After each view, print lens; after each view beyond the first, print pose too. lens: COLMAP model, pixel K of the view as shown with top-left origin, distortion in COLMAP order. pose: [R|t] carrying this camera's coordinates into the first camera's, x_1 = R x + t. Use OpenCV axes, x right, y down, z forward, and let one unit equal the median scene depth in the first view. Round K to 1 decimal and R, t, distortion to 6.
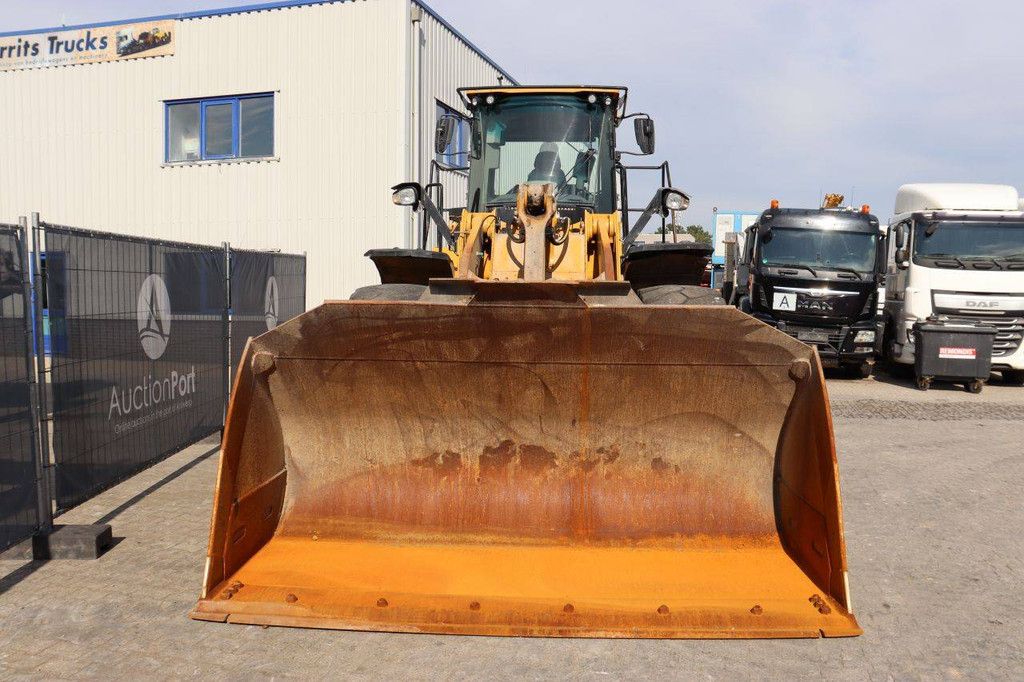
lens RADIAL K [[847.8, 0, 512.0], [0, 847.8, 341.0], [0, 0, 1]] dist [-0.172709, 0.156822]
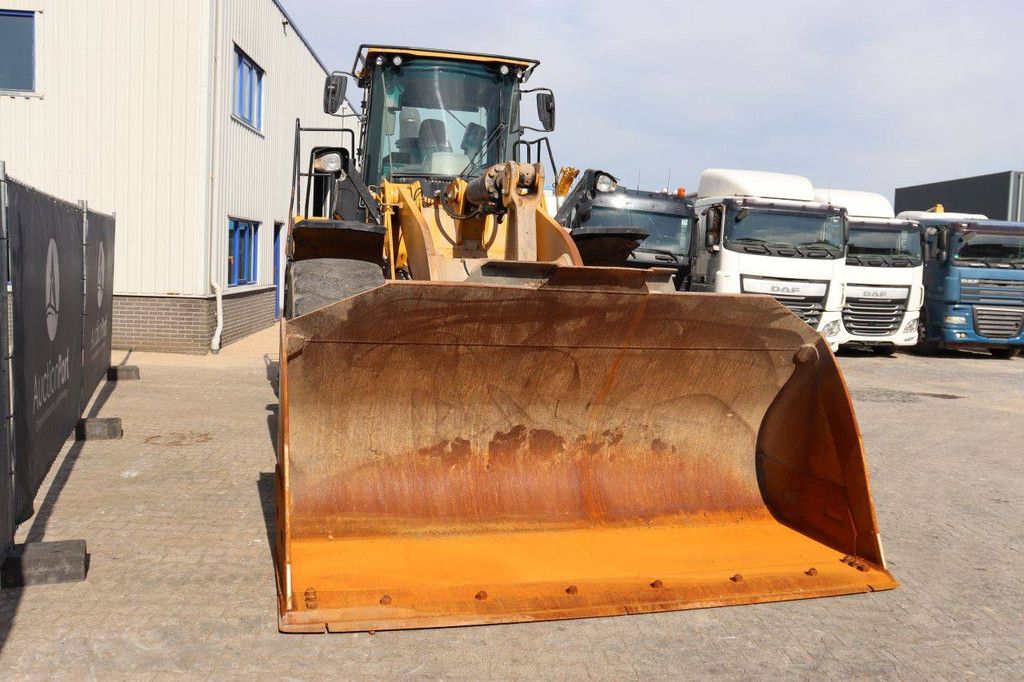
lens RADIAL K [[928.7, 0, 512.0], [0, 928.7, 341.0], [0, 0, 1]] dist [-0.139020, 0.151557]
pose [[0.946697, 0.004172, 0.322099, -0.359538], [-0.012238, 0.999660, 0.023021, -0.005102], [-0.321893, -0.025735, 0.946426, -0.013203]]
